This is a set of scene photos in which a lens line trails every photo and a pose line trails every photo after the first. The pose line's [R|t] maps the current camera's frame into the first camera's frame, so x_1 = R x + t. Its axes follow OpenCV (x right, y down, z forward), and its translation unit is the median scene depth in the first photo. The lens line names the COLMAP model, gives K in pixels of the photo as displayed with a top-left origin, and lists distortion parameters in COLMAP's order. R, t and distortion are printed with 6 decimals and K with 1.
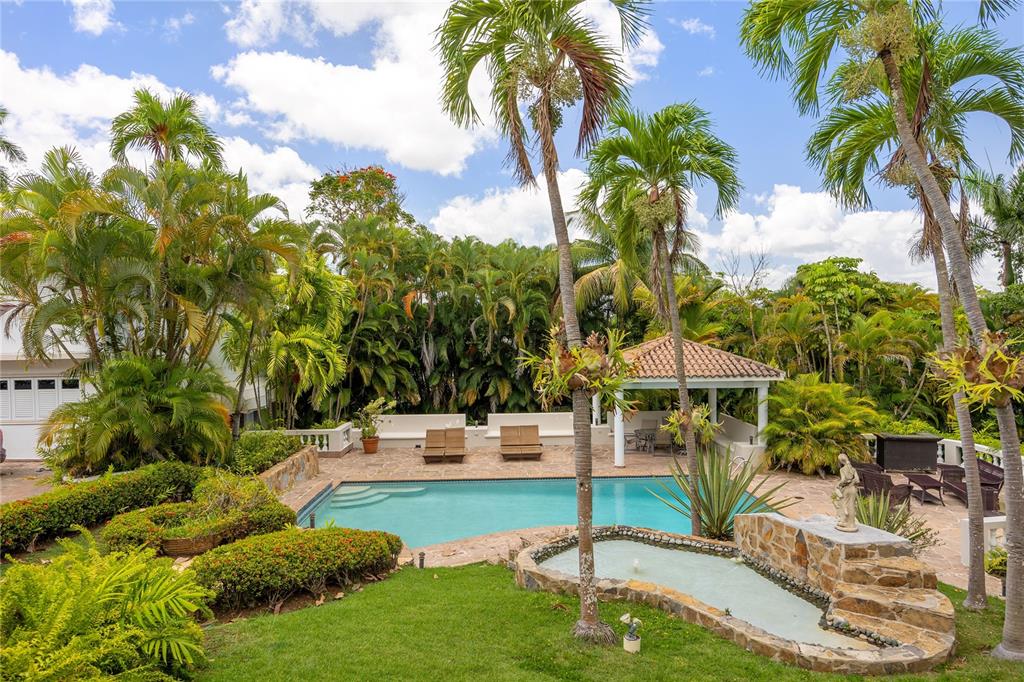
lens RADIAL K [[631.7, 0, 509.7], [0, 631.7, 341.5], [0, 0, 1]] dist [-0.003596, -0.001472]
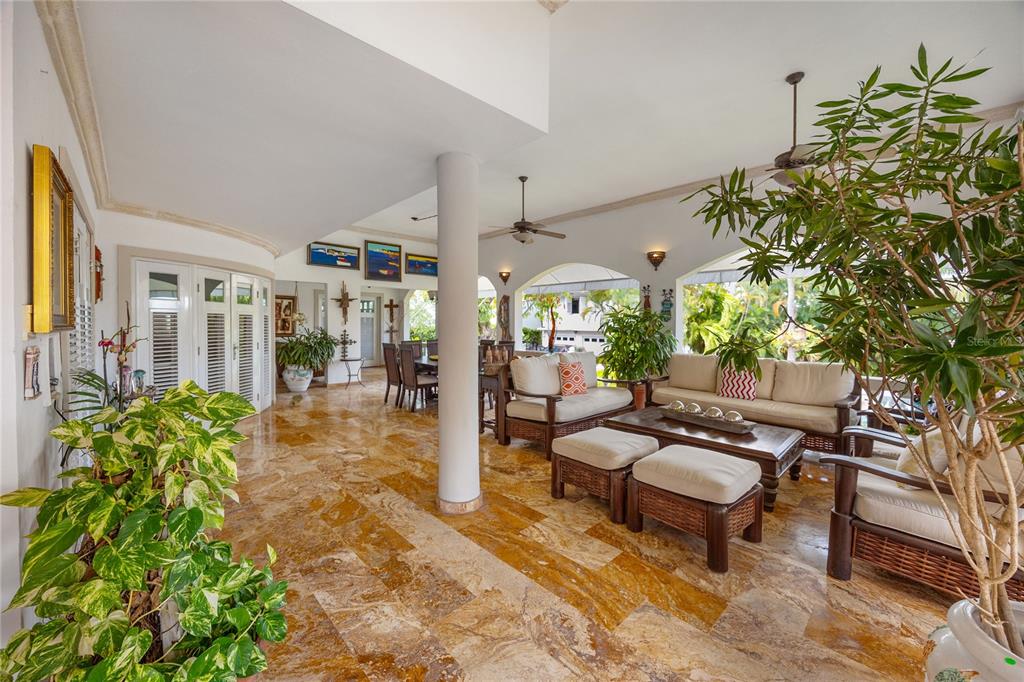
lens RADIAL K [[394.3, 0, 513.2], [0, 394.3, 323.6], [0, 0, 1]] dist [0.000227, 0.000026]
pose [[0.684262, 0.023729, -0.728850, 0.149415], [-0.032199, 0.999479, 0.002311, 0.003283], [0.728525, 0.021887, 0.684670, -0.281900]]
